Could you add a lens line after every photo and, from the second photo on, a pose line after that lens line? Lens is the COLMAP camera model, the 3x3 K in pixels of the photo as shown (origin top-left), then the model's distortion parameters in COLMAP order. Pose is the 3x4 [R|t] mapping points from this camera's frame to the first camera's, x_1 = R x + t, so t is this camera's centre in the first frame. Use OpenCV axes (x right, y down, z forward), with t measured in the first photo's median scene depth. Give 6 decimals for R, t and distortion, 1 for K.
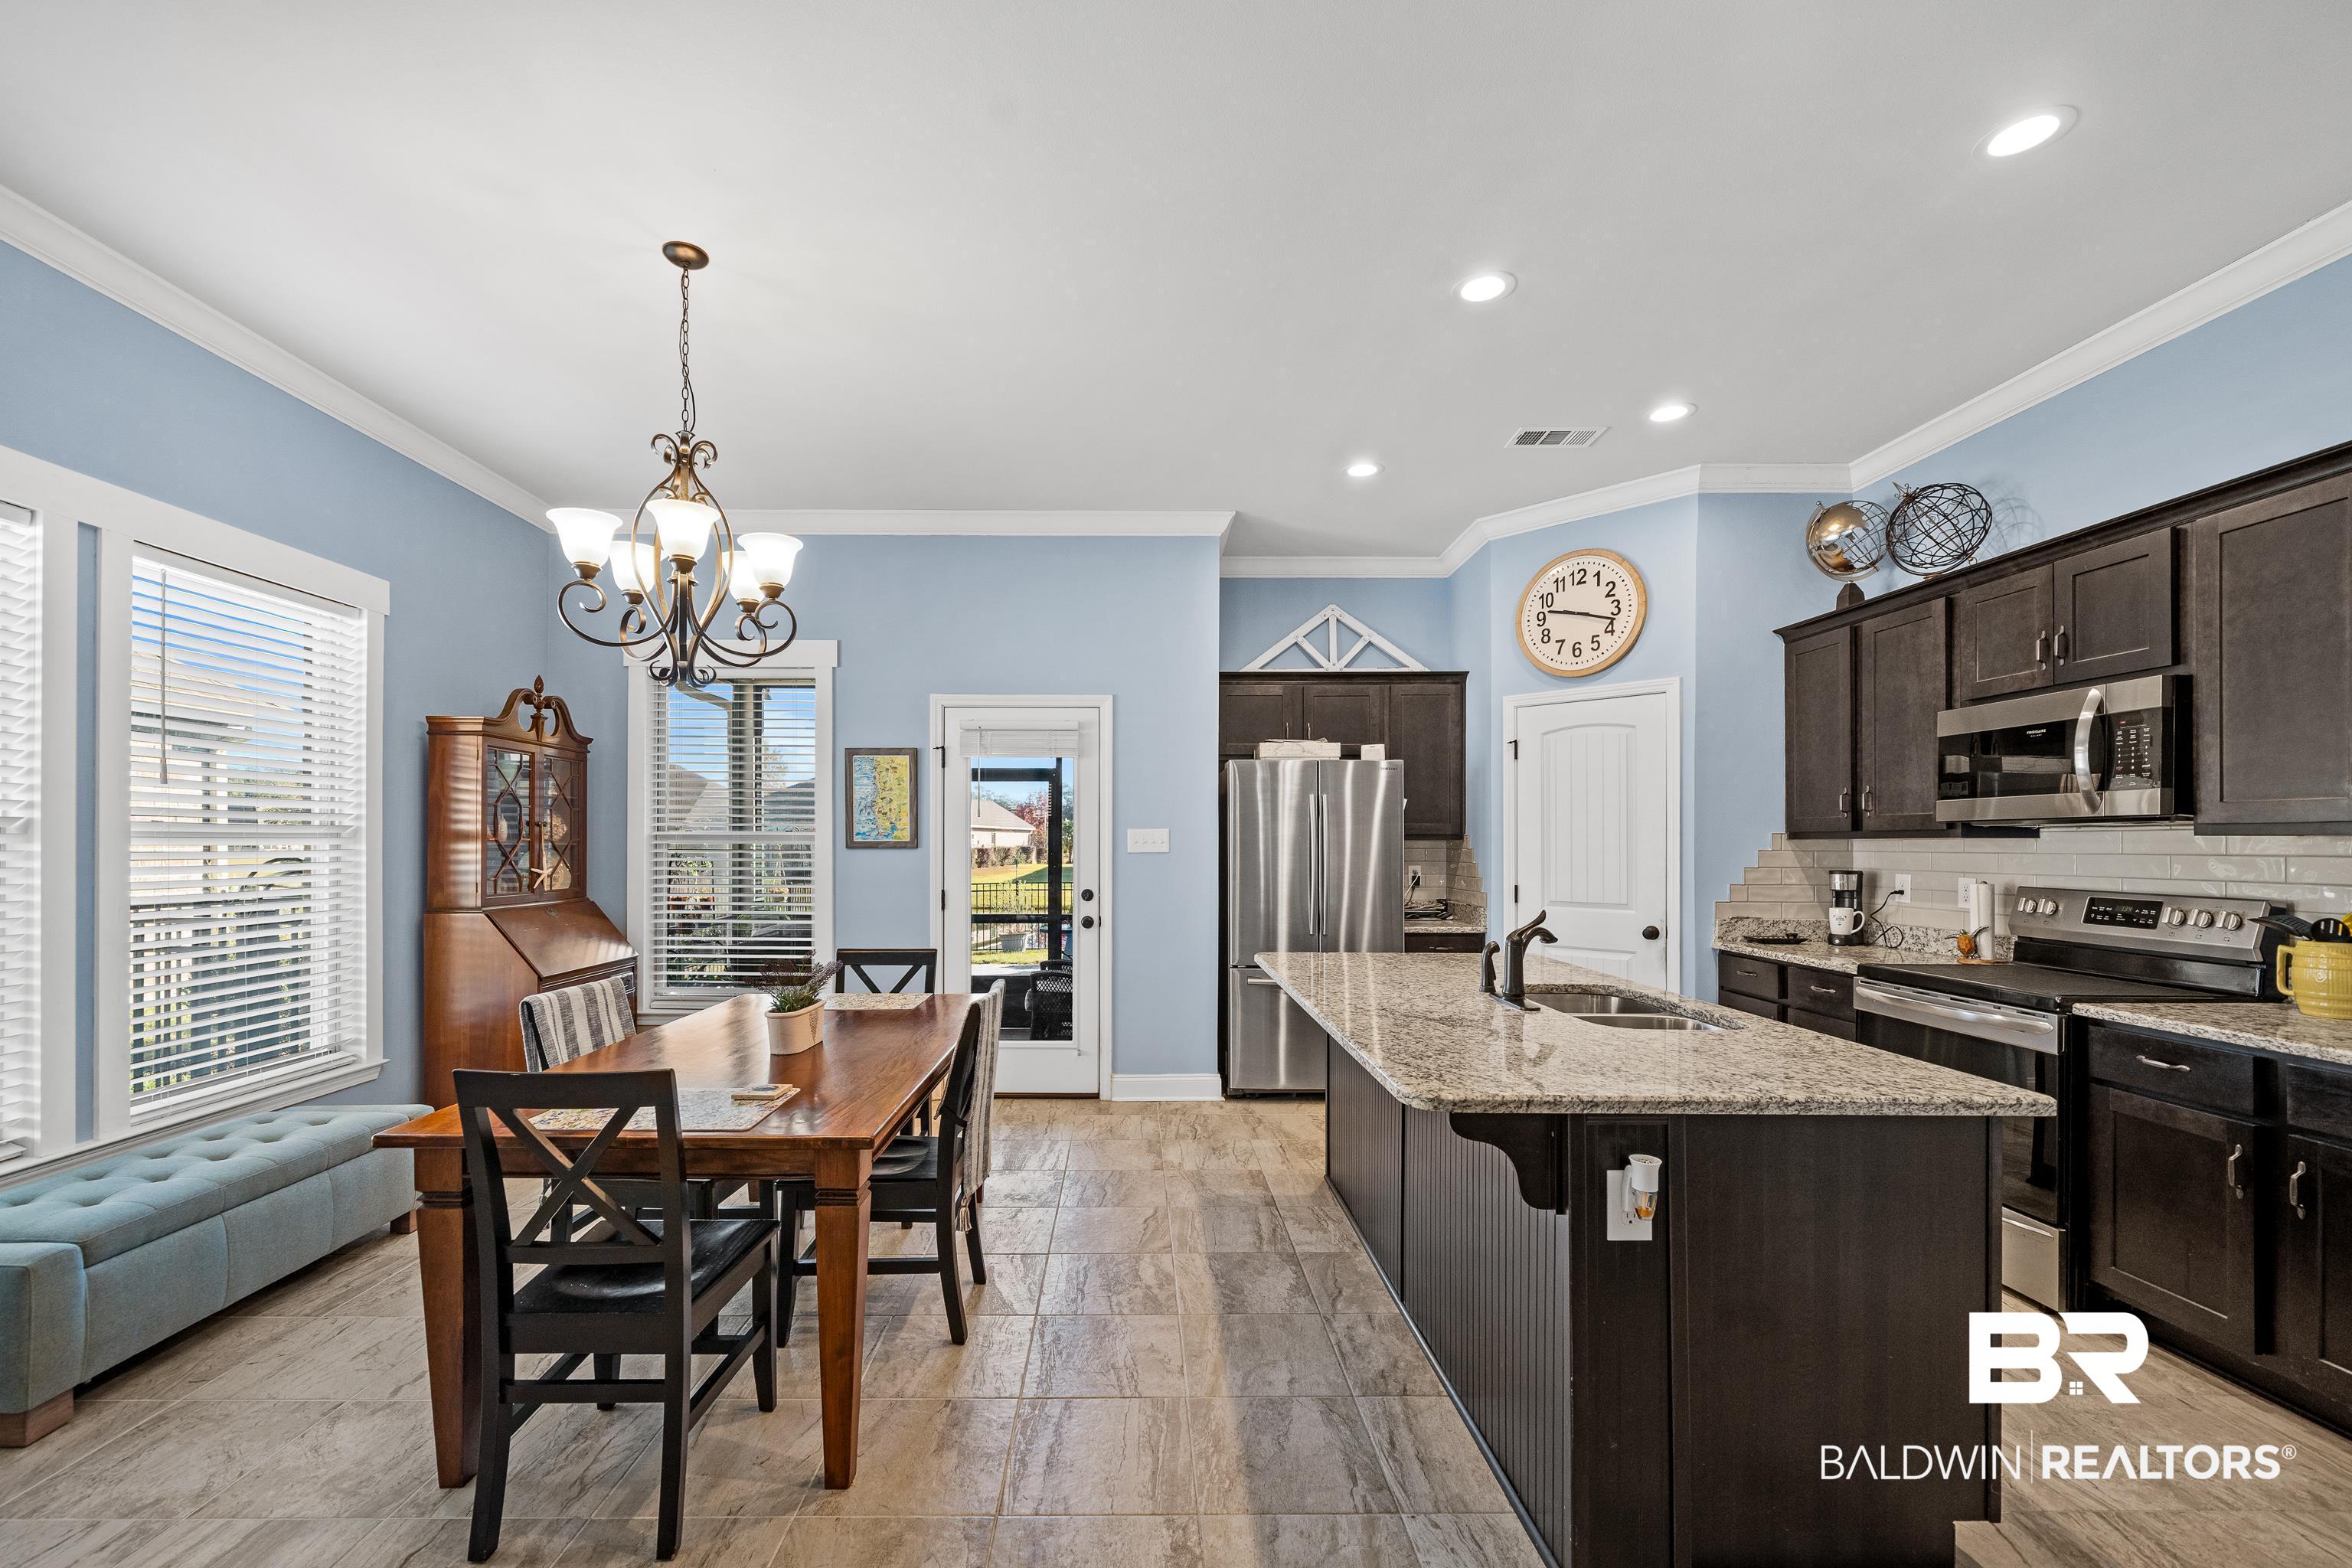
lens RADIAL K [[928.9, 0, 1113.7], [0, 928.9, 838.0], [0, 0, 1]] dist [-0.004216, -0.000972]
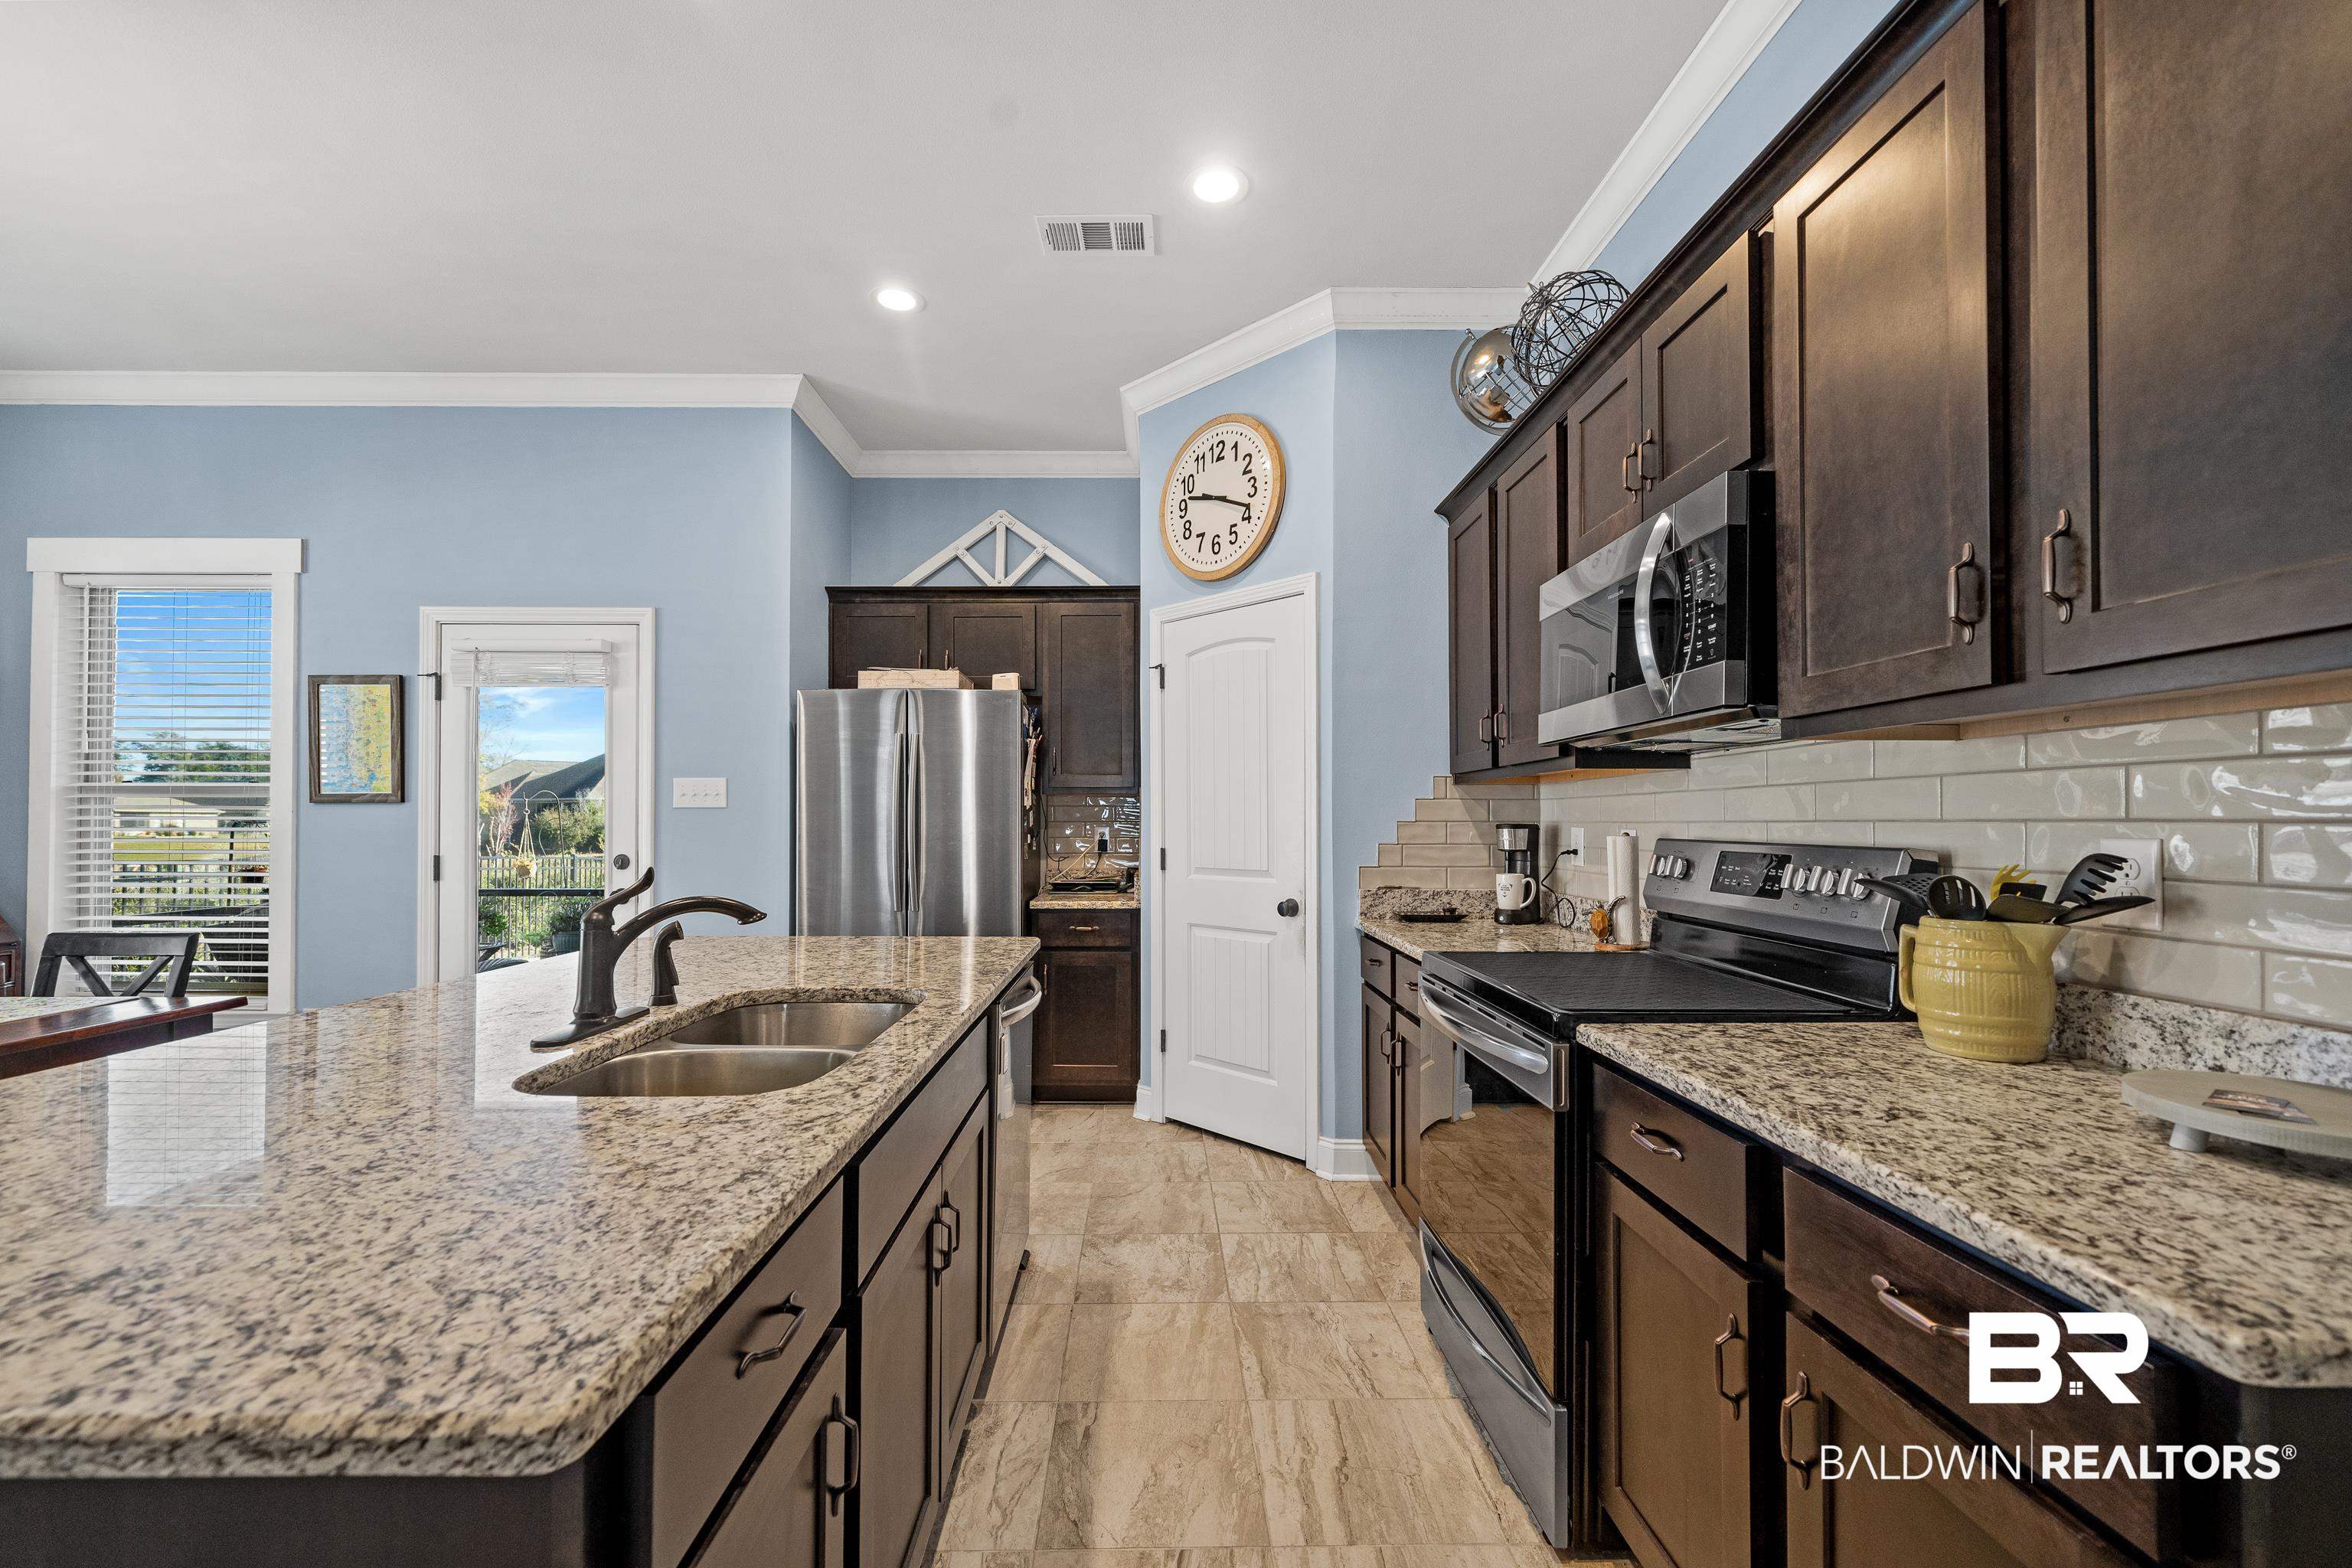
lens RADIAL K [[928.9, 0, 1110.4], [0, 928.9, 806.7], [0, 0, 1]] dist [-0.004216, -0.000972]
pose [[0.999895, -0.001824, 0.014402, 0.433468], [0.001959, 0.999954, -0.009409, 0.026618], [-0.014384, 0.009436, 0.999852, 0.242458]]
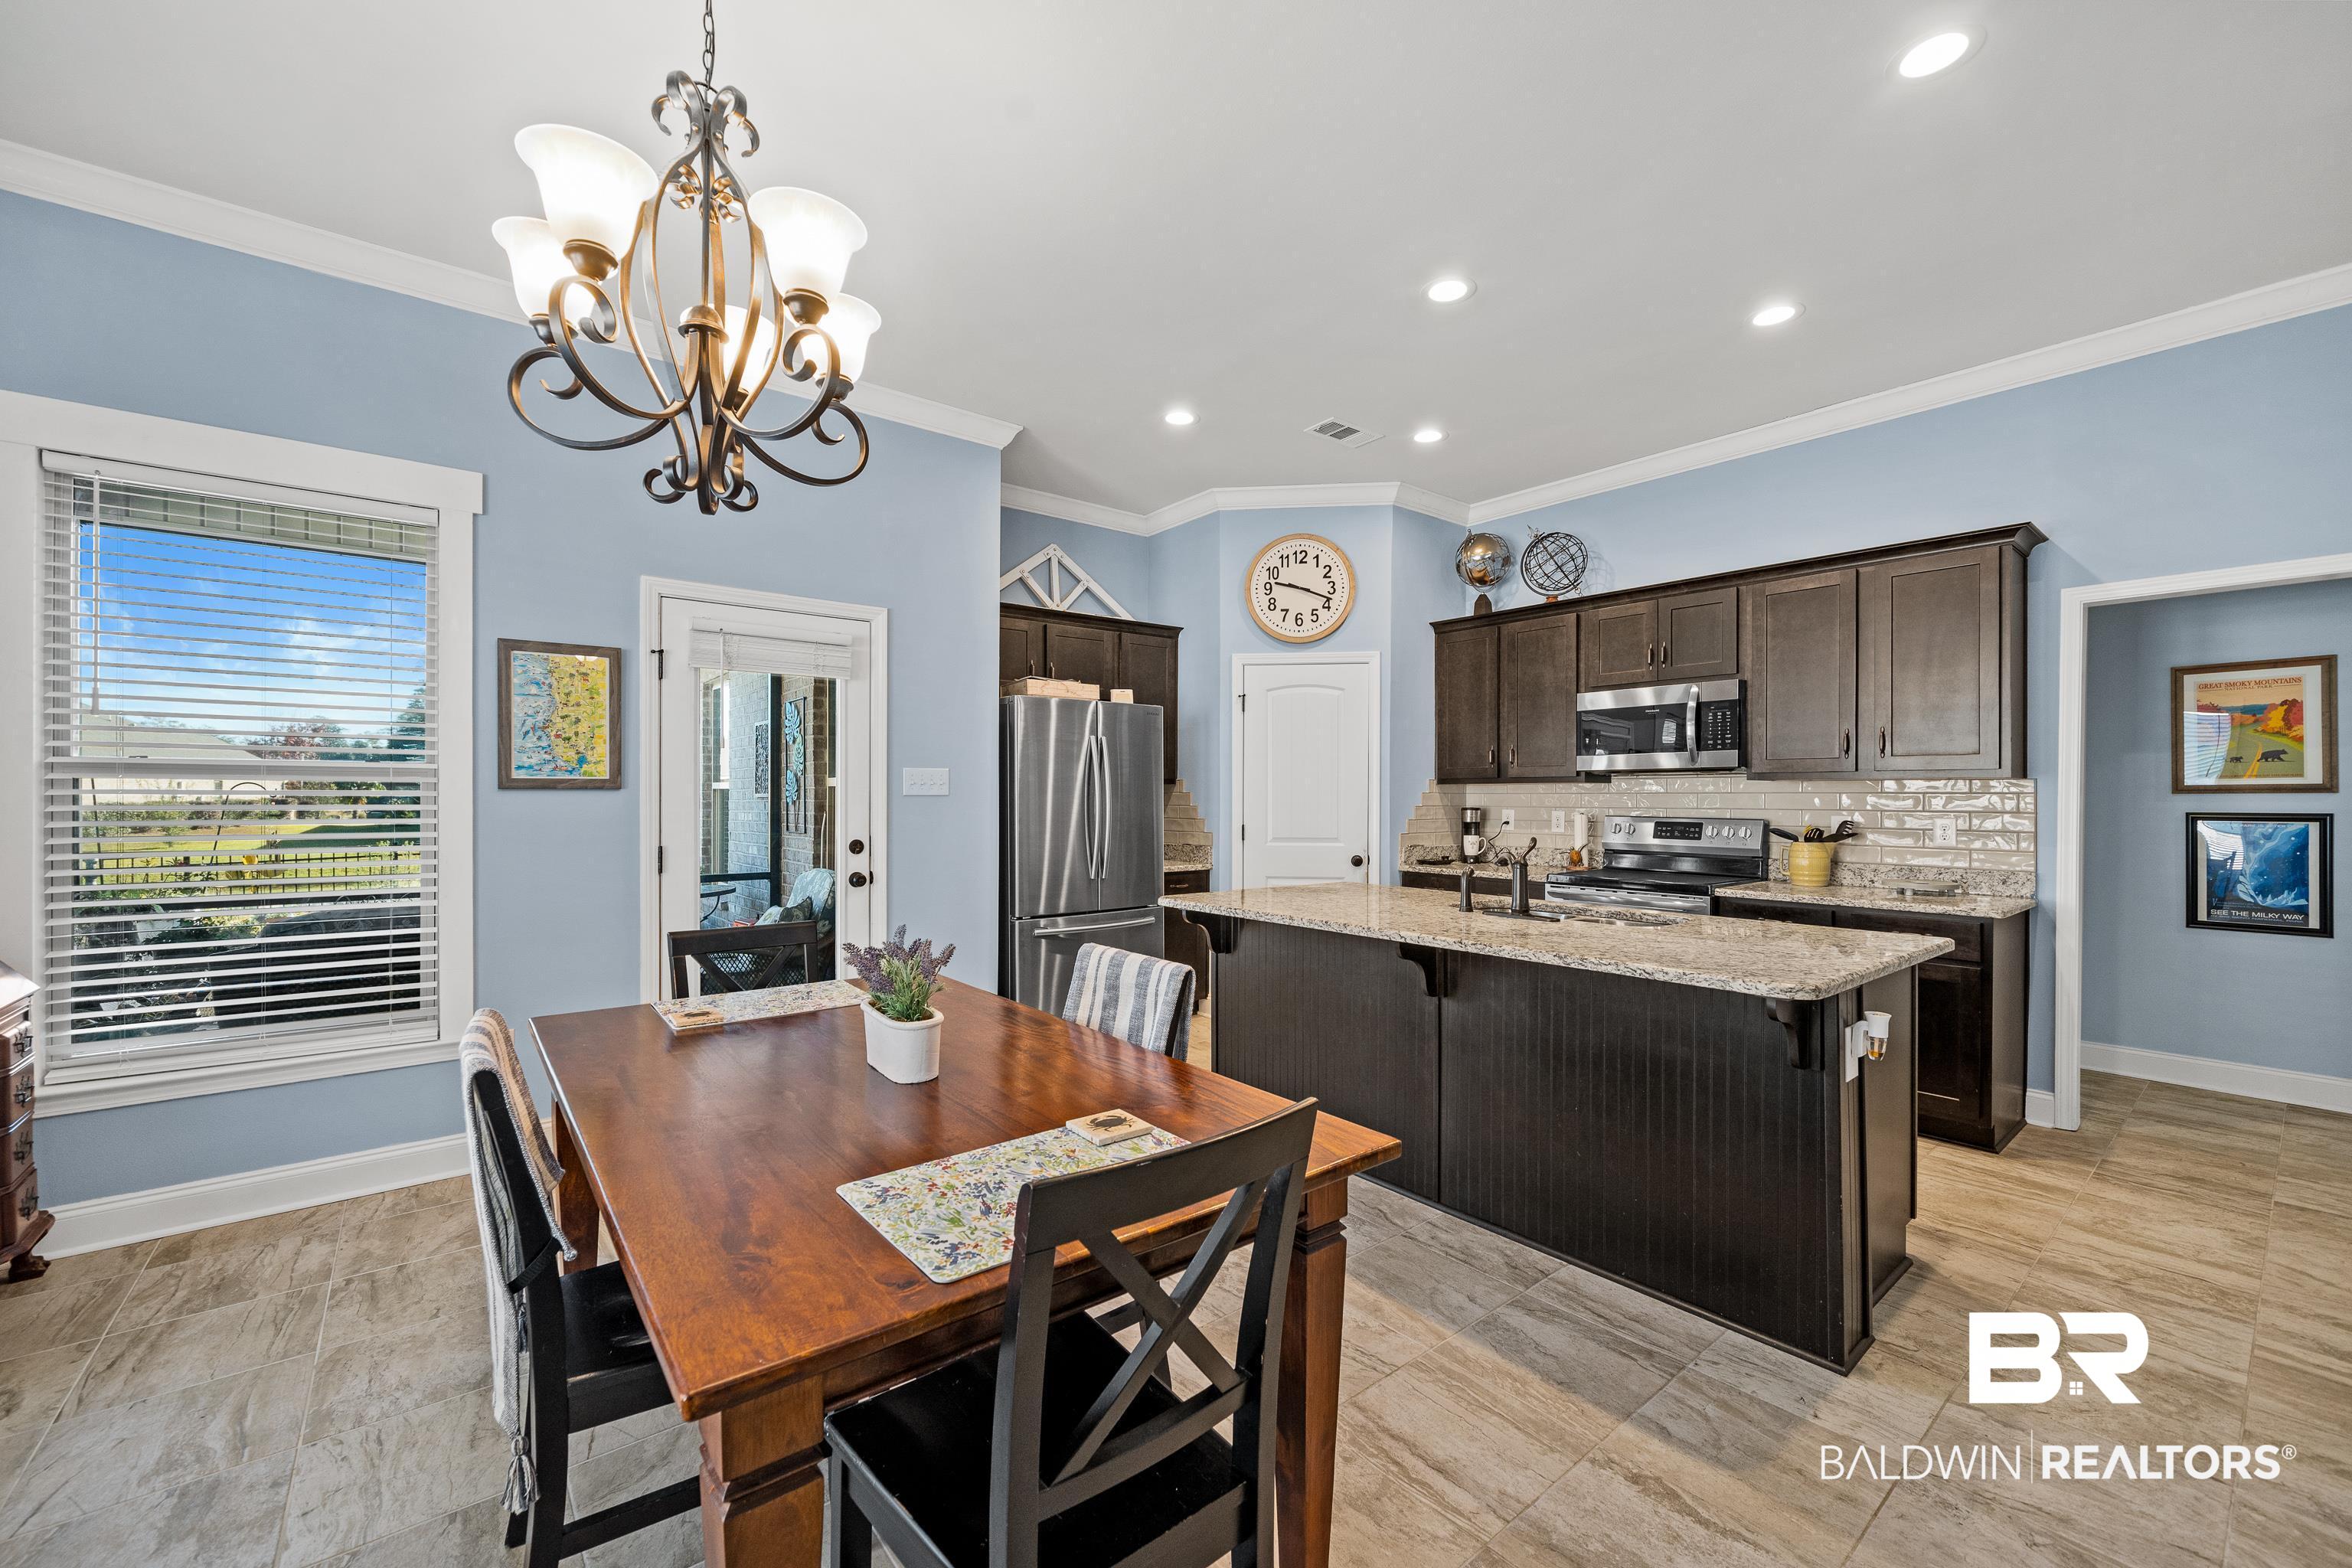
lens RADIAL K [[928.9, 0, 1170.4], [0, 928.9, 784.2], [0, 0, 1]] dist [-0.004216, -0.000972]
pose [[0.783384, 0.007740, 0.621489, -0.373620], [-0.004231, 0.999966, -0.007120, 0.012193], [-0.621523, 0.002948, 0.783390, 0.210356]]
